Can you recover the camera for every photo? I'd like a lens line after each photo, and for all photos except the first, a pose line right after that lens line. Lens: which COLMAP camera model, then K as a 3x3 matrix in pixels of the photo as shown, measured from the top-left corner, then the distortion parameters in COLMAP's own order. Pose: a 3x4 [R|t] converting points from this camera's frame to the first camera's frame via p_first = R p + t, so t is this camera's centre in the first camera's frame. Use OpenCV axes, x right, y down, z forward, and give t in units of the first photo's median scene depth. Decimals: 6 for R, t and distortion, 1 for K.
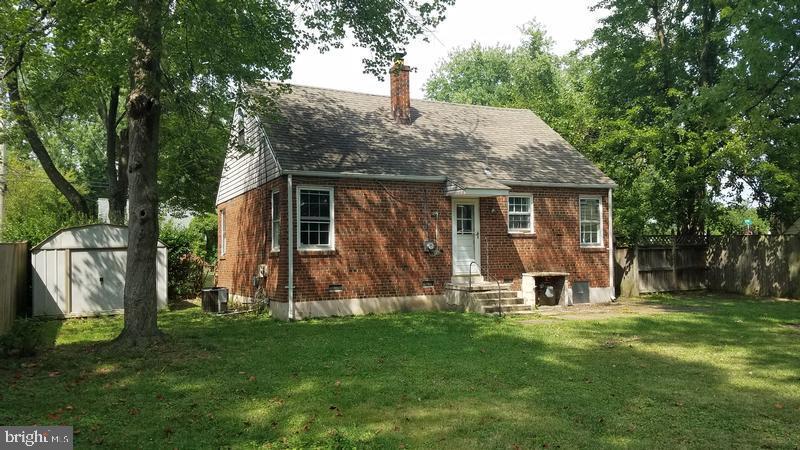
lens RADIAL K [[600.7, 0, 400.0], [0, 600.7, 225.0], [0, 0, 1]] dist [0.131134, -0.001222]
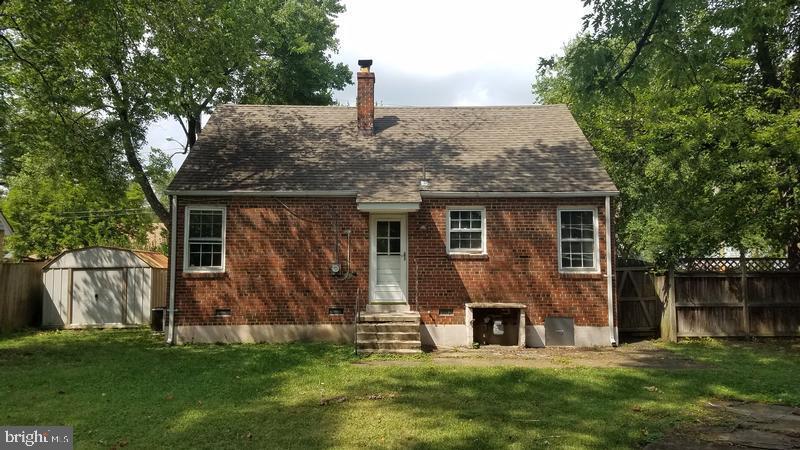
lens RADIAL K [[600.7, 0, 400.0], [0, 600.7, 225.0], [0, 0, 1]] dist [0.131134, -0.001222]
pose [[0.905315, -0.019317, -0.424301, 0.493267], [0.005187, 0.999394, -0.034431, 0.001170], [0.424709, 0.028970, 0.904866, 0.223856]]
